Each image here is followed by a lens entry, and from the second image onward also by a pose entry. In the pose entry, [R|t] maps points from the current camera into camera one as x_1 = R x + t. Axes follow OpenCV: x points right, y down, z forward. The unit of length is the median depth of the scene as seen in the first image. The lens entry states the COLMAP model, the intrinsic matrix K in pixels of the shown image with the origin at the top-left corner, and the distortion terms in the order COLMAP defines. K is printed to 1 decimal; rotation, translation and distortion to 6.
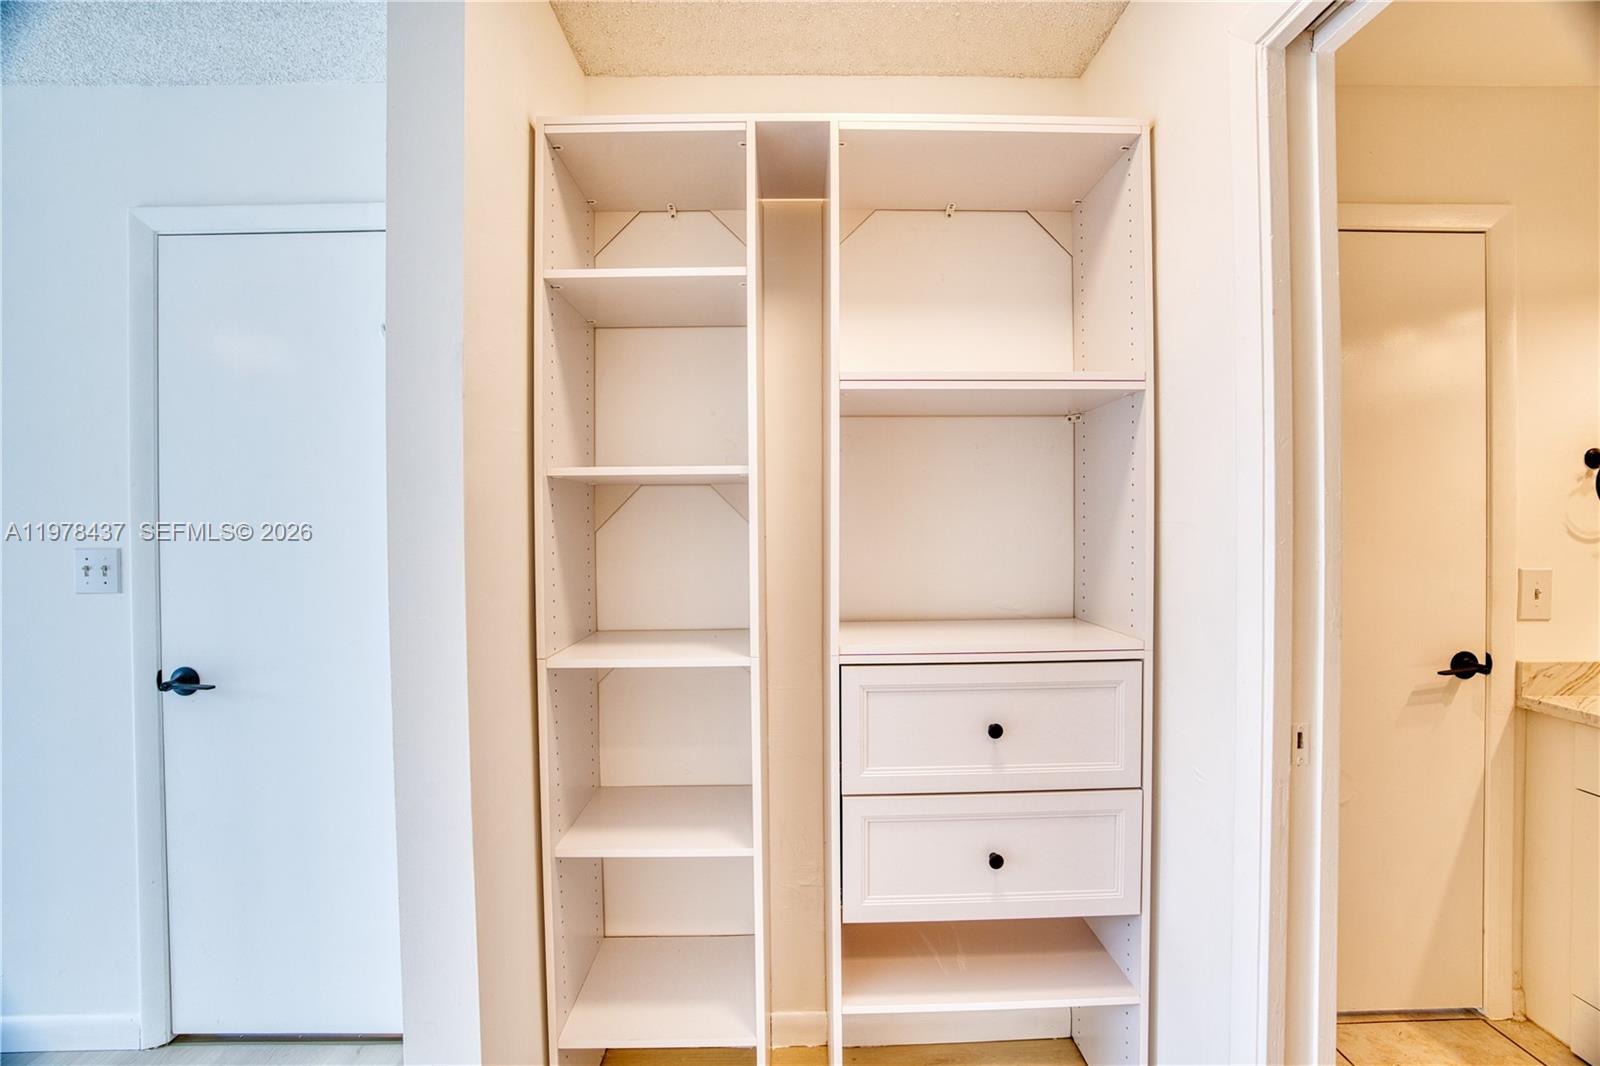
lens RADIAL K [[736.0, 0, 803.7], [0, 736.0, 528.6], [0, 0, 1]] dist [-0.071015, 0.028819]
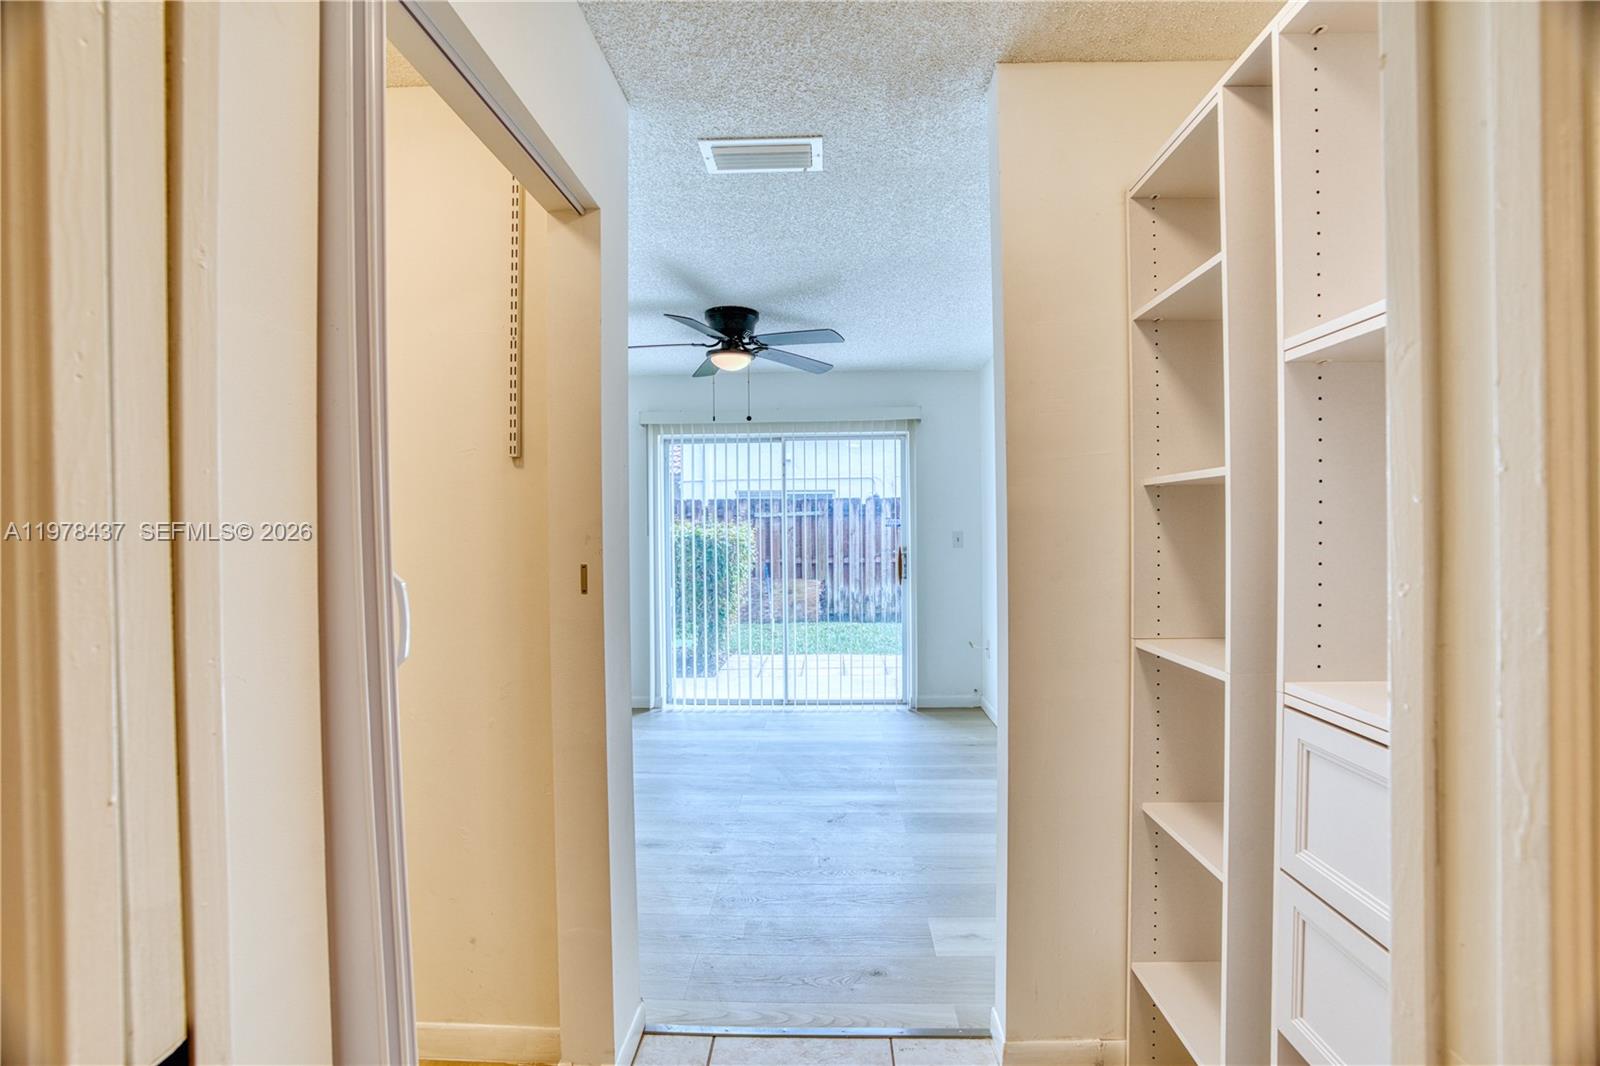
lens RADIAL K [[736.0, 0, 803.7], [0, 736.0, 528.6], [0, 0, 1]] dist [-0.071015, 0.028819]
pose [[-0.055910, 0.014415, -0.998332, 0.757682], [-0.002936, 0.999889, 0.014602, -0.015967], [0.998431, 0.003748, -0.055862, 0.459018]]
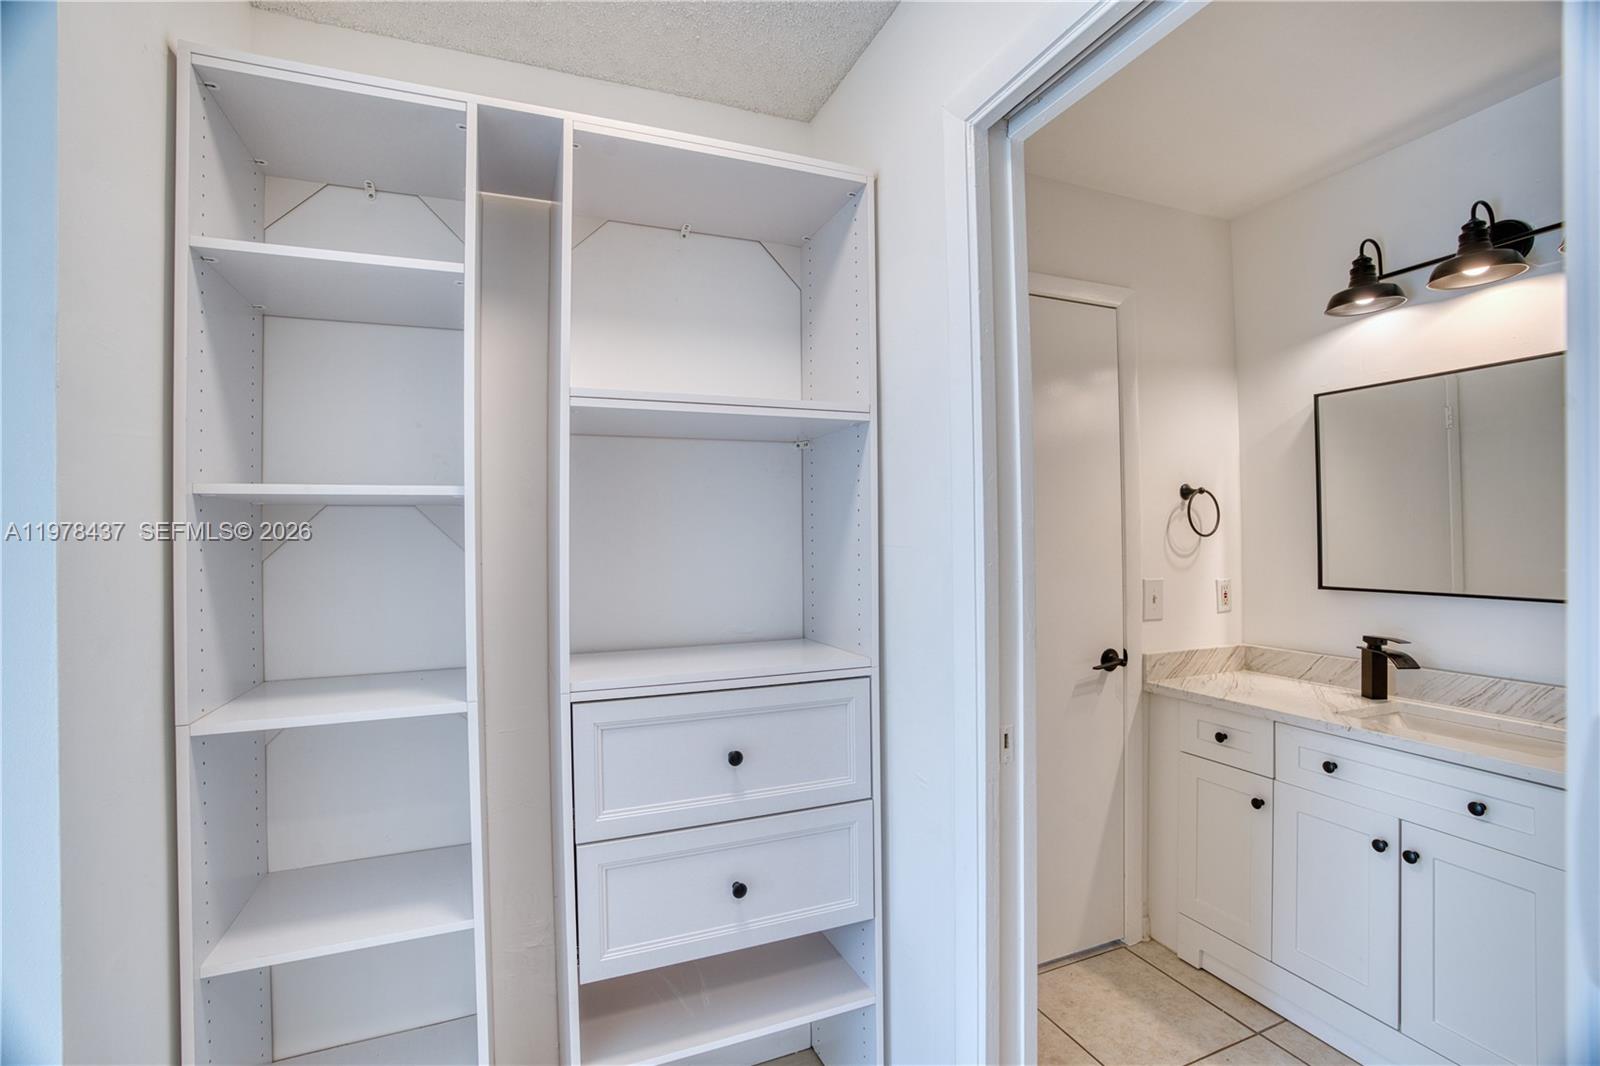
lens RADIAL K [[736.0, 0, 803.7], [0, 736.0, 528.6], [0, 0, 1]] dist [-0.071015, 0.028819]
pose [[0.930084, 0.000346, 0.367347, -0.013714], [0.008989, 0.999679, -0.023702, -0.008521], [-0.367237, 0.025347, 0.929782, 0.031564]]
